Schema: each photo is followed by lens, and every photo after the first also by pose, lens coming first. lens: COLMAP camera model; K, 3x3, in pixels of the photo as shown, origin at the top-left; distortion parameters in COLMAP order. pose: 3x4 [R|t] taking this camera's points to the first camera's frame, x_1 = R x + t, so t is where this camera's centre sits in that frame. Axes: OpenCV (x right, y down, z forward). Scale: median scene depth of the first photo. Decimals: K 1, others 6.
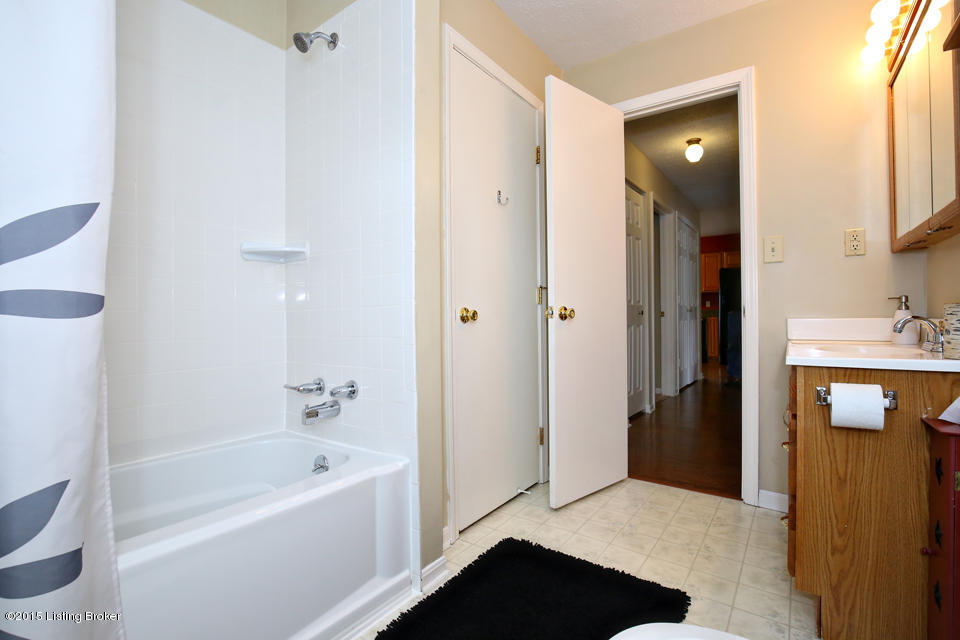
lens RADIAL K [[464.4, 0, 480.9], [0, 464.4, 319.3], [0, 0, 1]] dist [-0.000577, 0.000076]
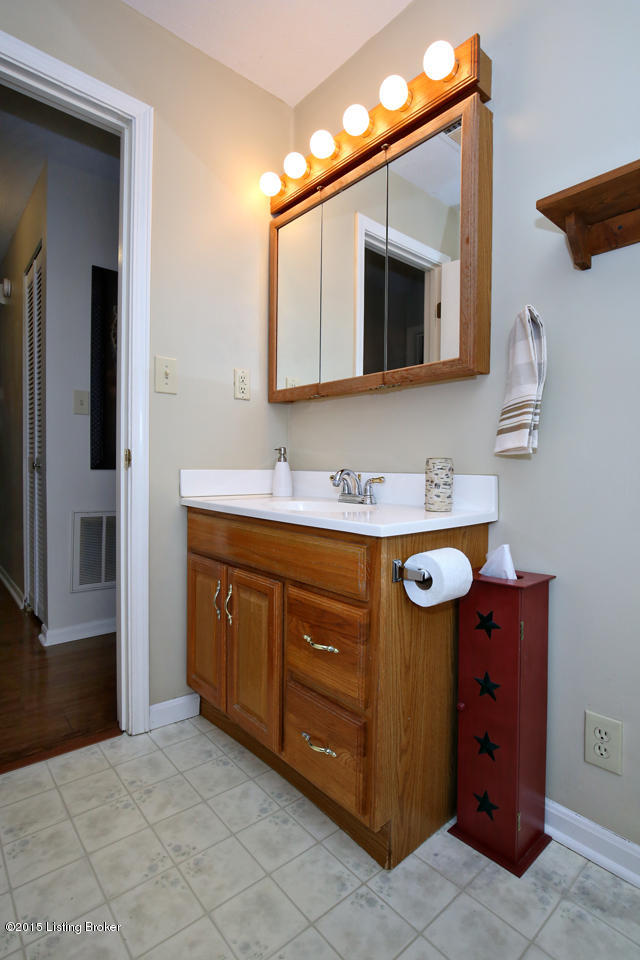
lens RADIAL K [[473.6, 0, 320.9], [0, 473.6, 477.3], [0, 0, 1]] dist [-0.018280, 0.000235]
pose [[0.223862, -0.015505, 0.974498, -0.056667], [-0.010129, 0.999782, 0.018234, -0.005934], [-0.974568, -0.013953, 0.223656, 0.686098]]
